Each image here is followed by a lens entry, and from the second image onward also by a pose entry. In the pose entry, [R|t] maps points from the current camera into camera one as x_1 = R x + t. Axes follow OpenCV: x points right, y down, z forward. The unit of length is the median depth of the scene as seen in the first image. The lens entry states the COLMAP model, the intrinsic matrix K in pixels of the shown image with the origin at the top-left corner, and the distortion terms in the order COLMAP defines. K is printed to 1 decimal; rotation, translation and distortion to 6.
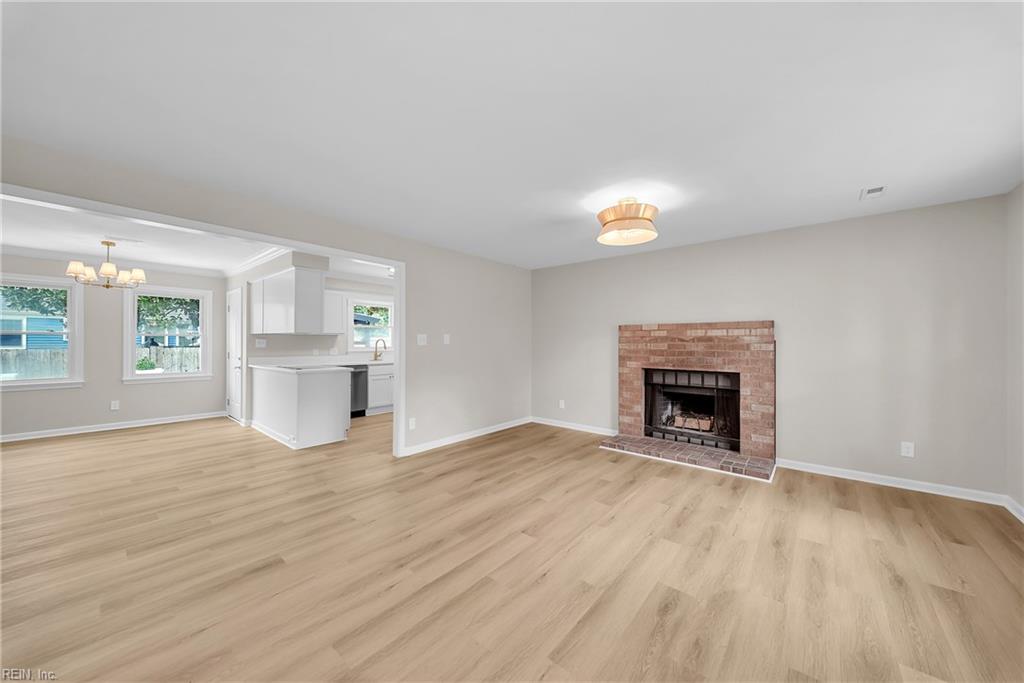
lens RADIAL K [[364.2, 0, 516.4], [0, 364.2, 339.9], [0, 0, 1]] dist [0.000436, -0.000411]
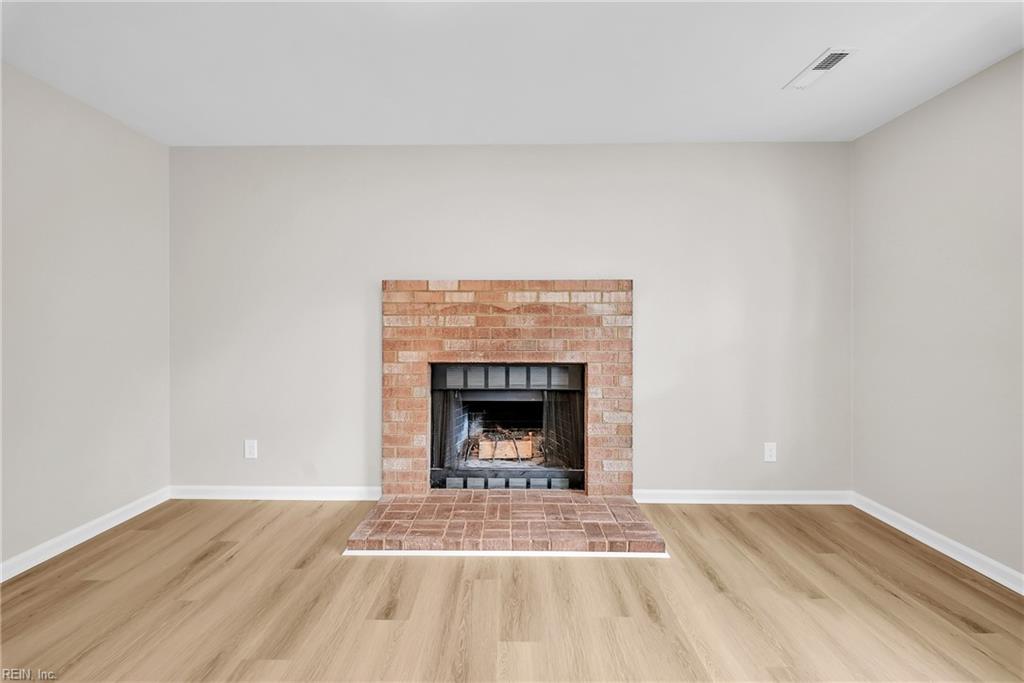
lens RADIAL K [[364.2, 0, 506.3], [0, 364.2, 322.1], [0, 0, 1]] dist [0.000436, -0.000411]
pose [[0.780547, 0.002646, 0.625091, 0.110376], [-0.002809, 0.999996, -0.000725, 0.019883], [-0.625090, -0.001190, 0.780551, 0.552387]]
